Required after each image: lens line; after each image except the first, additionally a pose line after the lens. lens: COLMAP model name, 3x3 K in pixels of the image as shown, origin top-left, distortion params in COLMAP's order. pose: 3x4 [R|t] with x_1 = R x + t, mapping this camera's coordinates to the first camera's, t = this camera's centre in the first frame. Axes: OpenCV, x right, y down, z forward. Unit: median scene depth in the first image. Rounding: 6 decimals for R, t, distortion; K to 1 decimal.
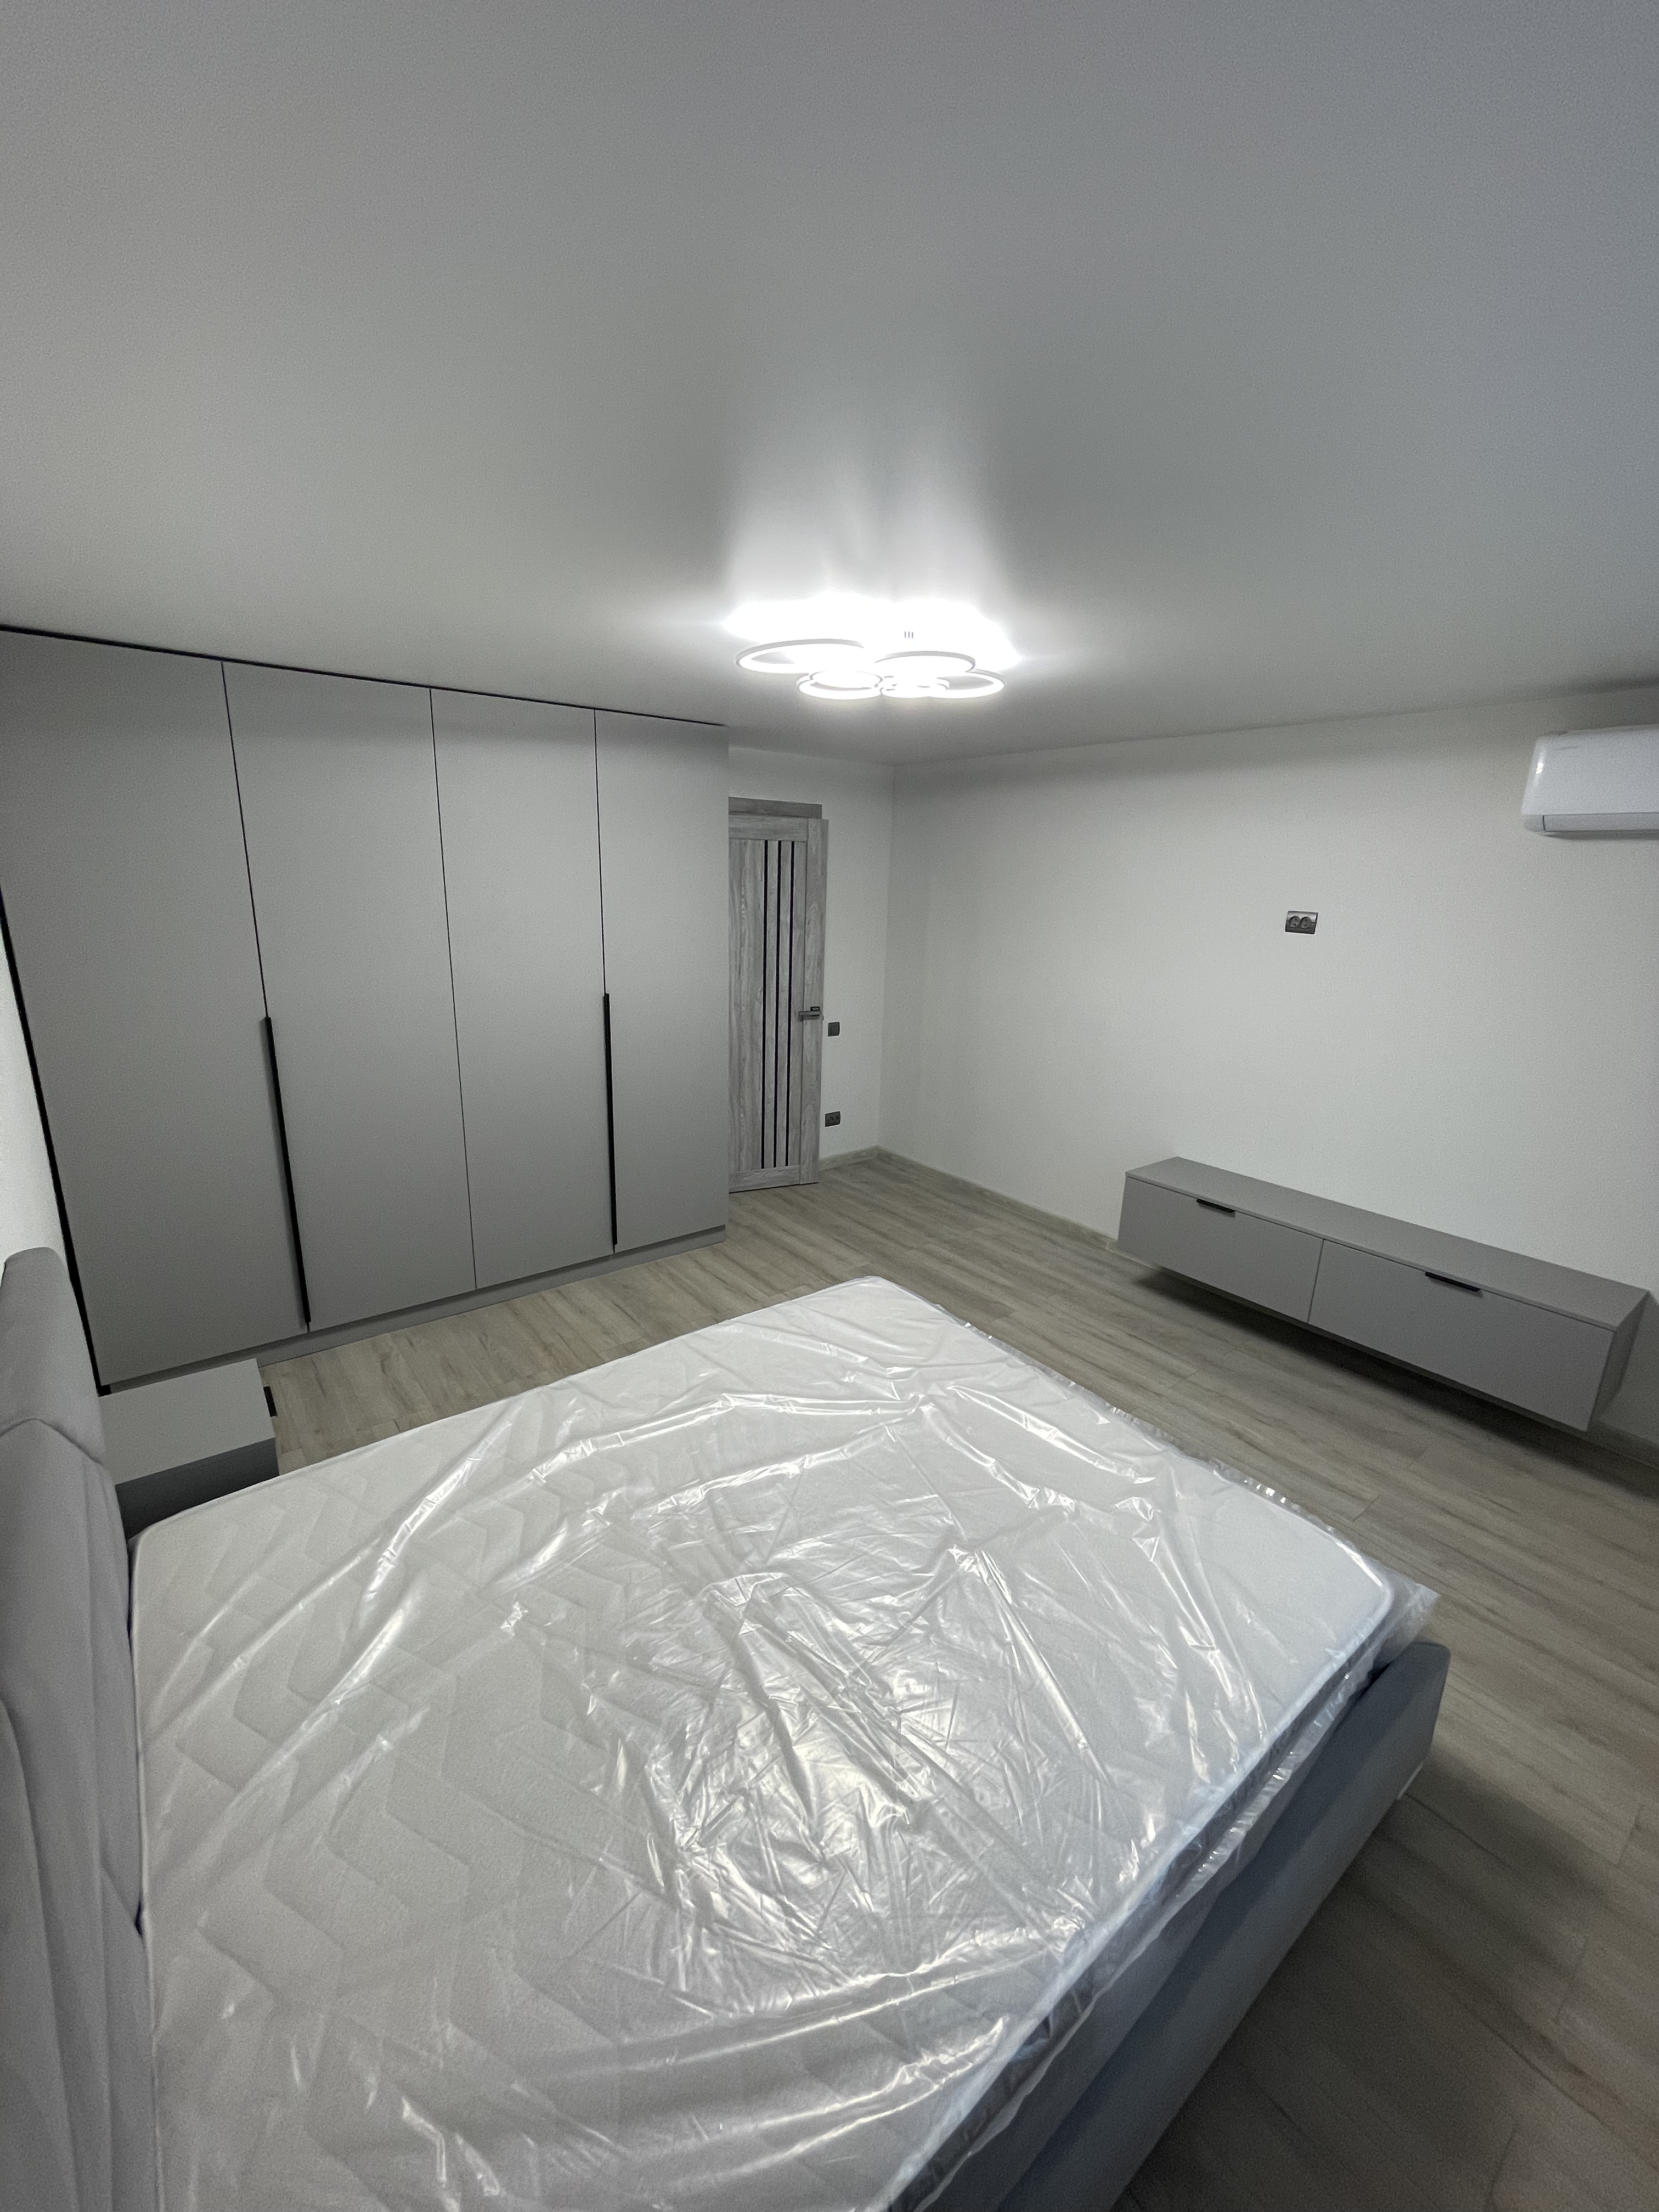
lens RADIAL K [[869.8, 0, 821.1], [0, 869.8, 1094.2], [0, 0, 1]] dist [-0.000196, 0.000241]
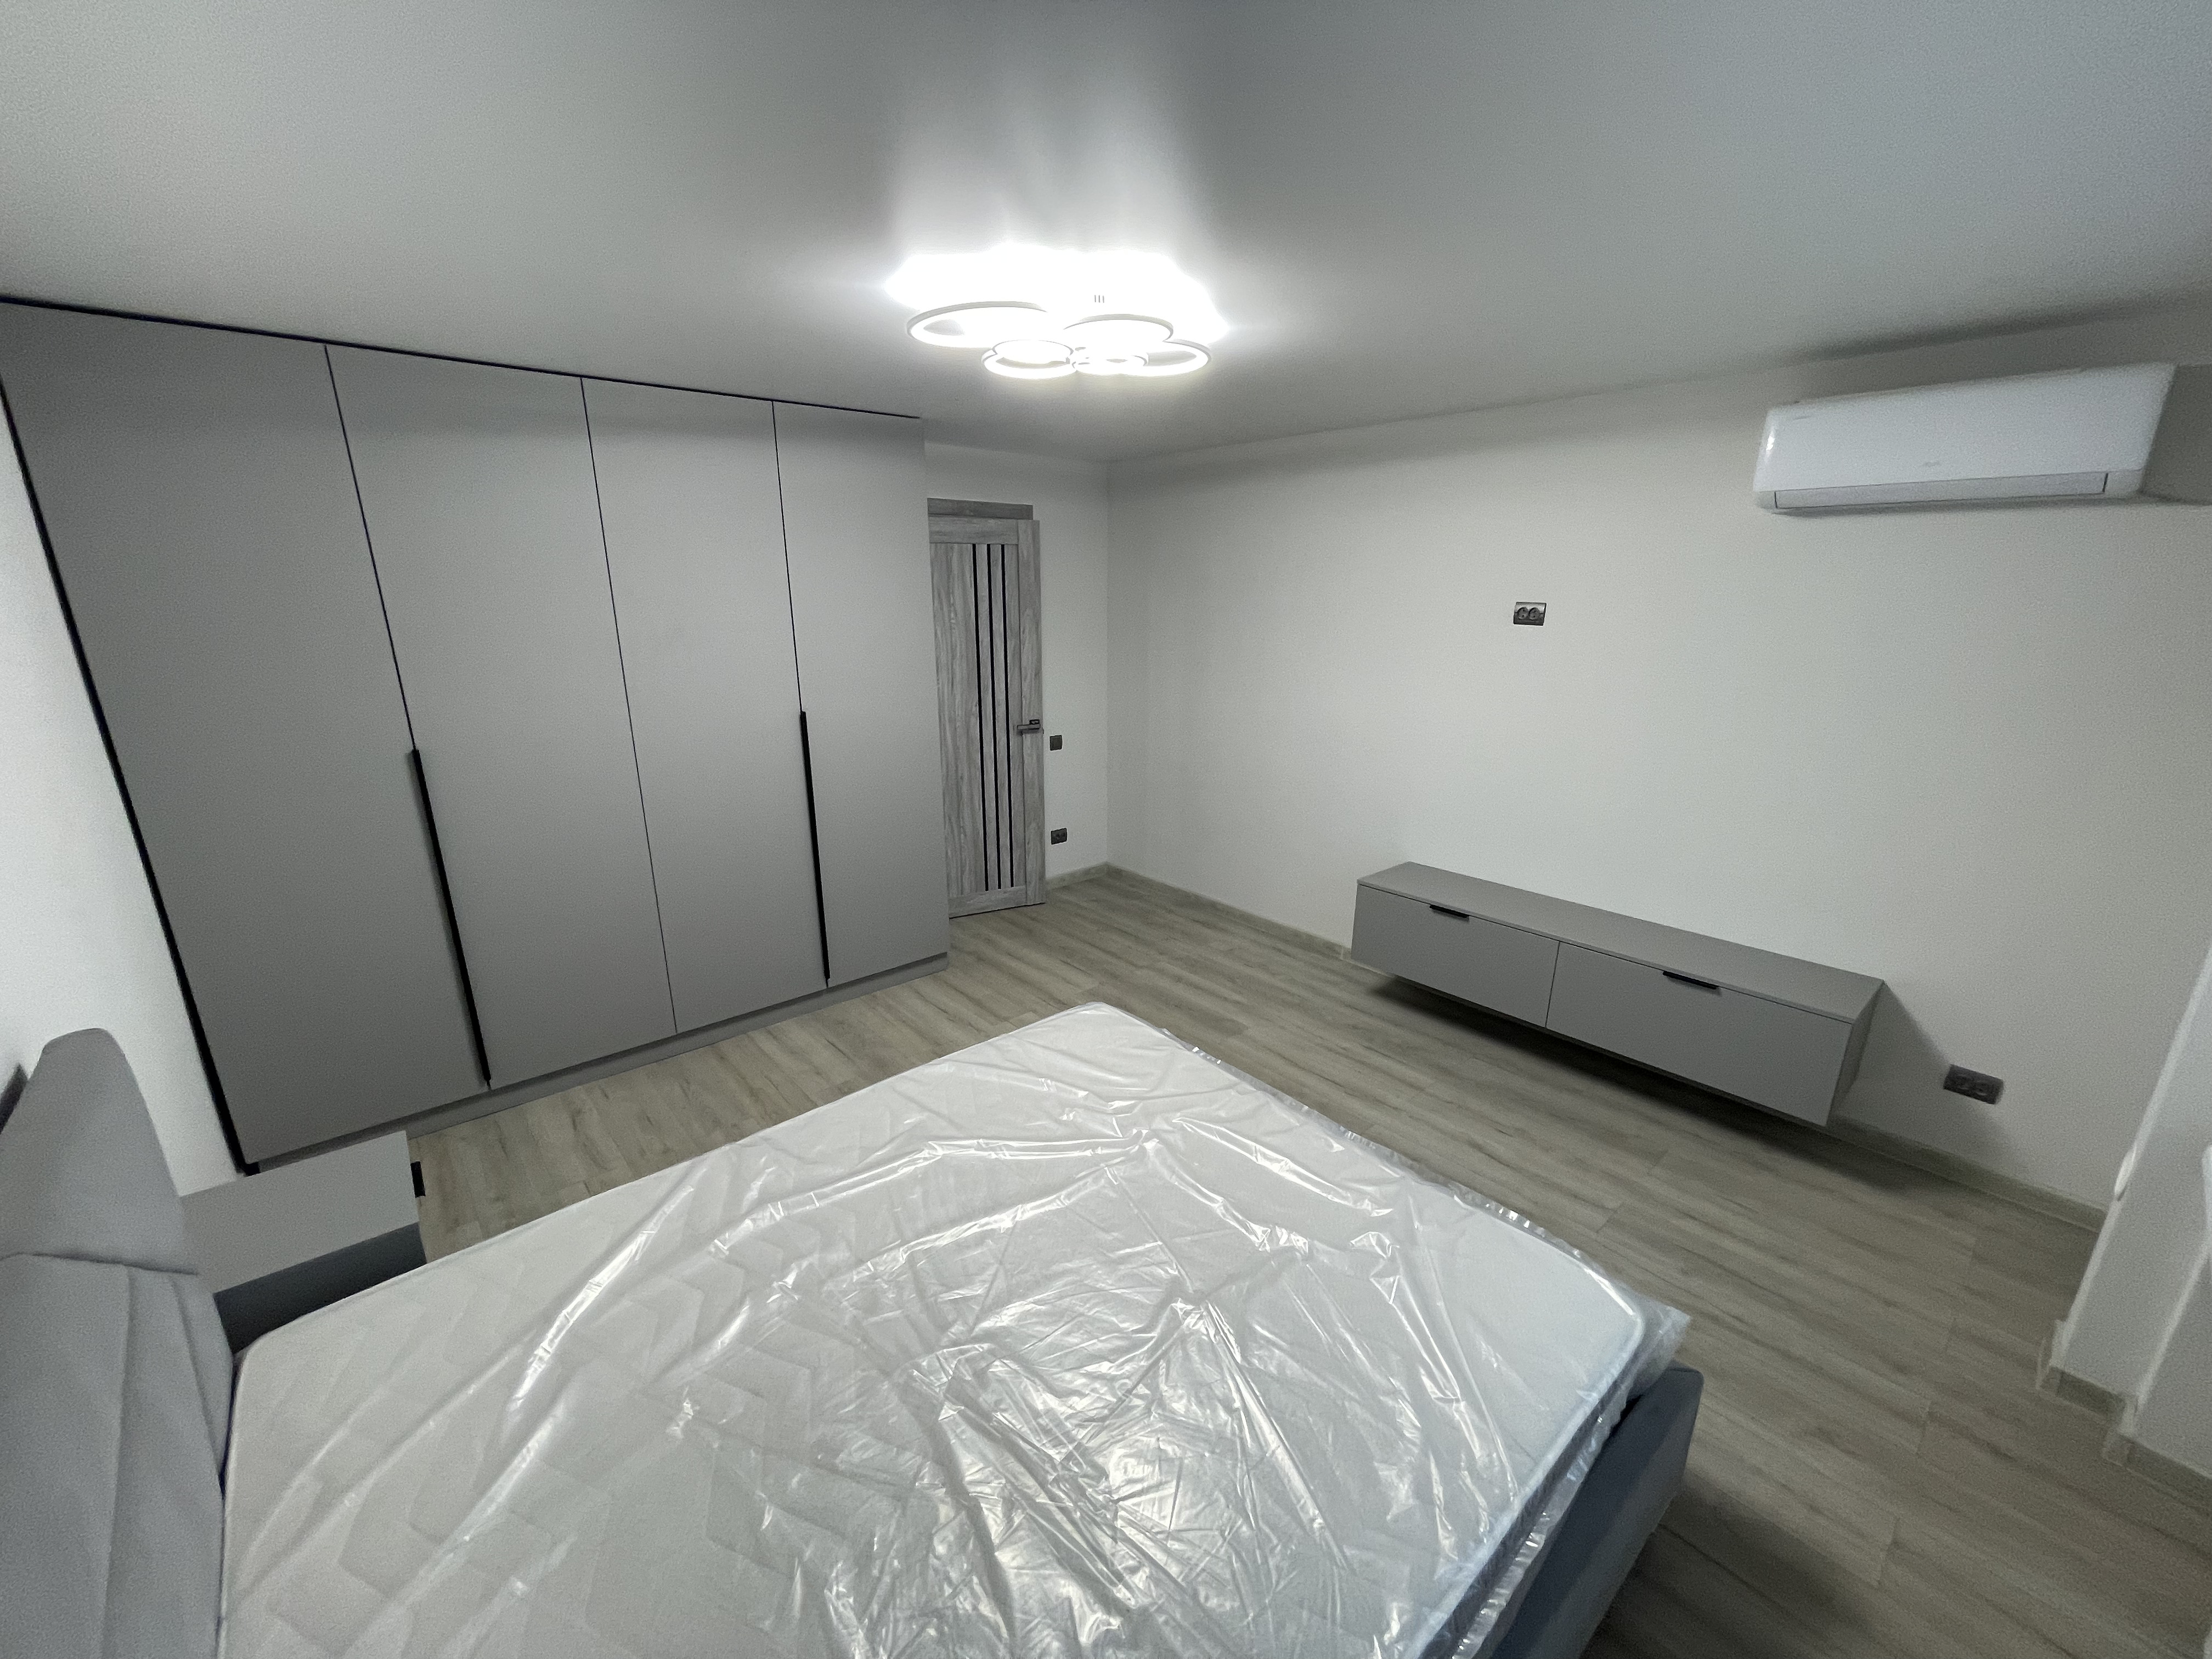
lens RADIAL K [[869.8, 0, 1100.3], [0, 869.8, 835.9], [0, 0, 1]] dist [-0.000196, 0.000241]
pose [[0.998228, -0.039030, 0.044920, 0.044300], [0.037641, 0.998799, 0.031367, -0.000918], [-0.046090, -0.029621, 0.998498, 0.093612]]
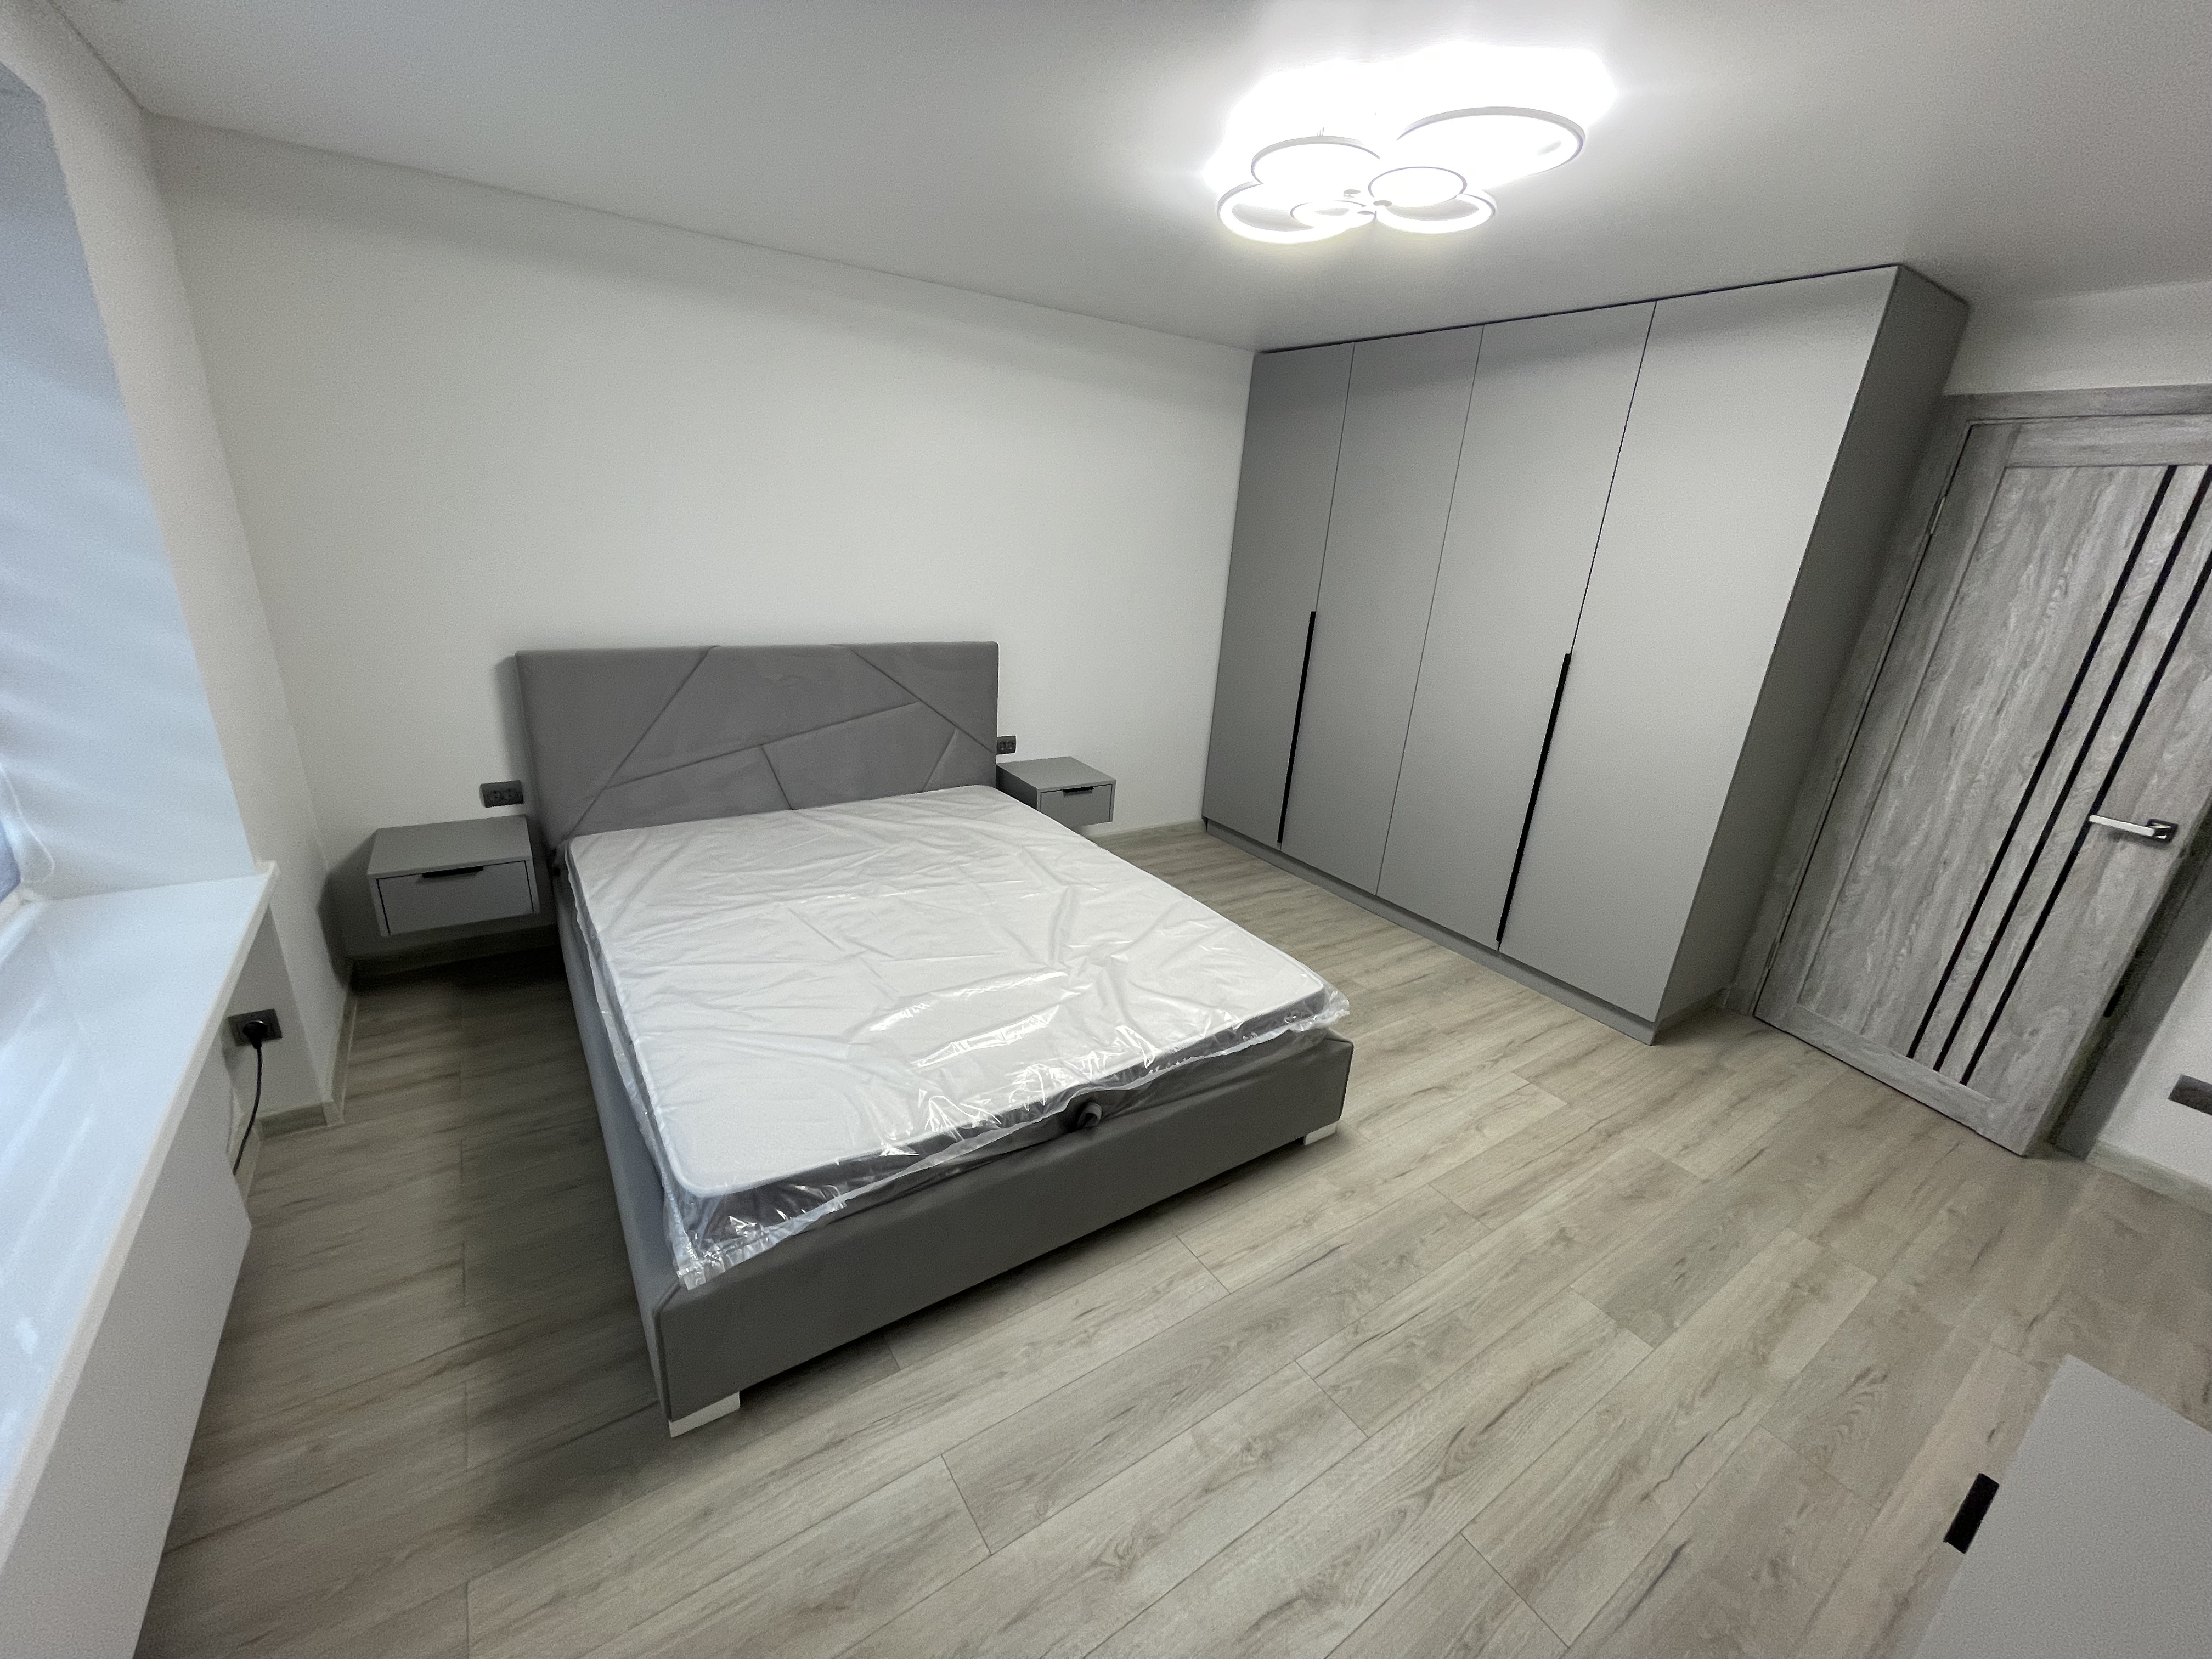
lens RADIAL K [[899.5, 0, 1106.0], [0, 899.5, 829.5], [0, 0, 1]] dist [0.000169, -0.000020]
pose [[-0.044137, 0.306418, -0.950873, 1.217201], [-0.320408, 0.897179, 0.303988, -0.154058], [0.946251, 0.318085, 0.058580, 1.066379]]
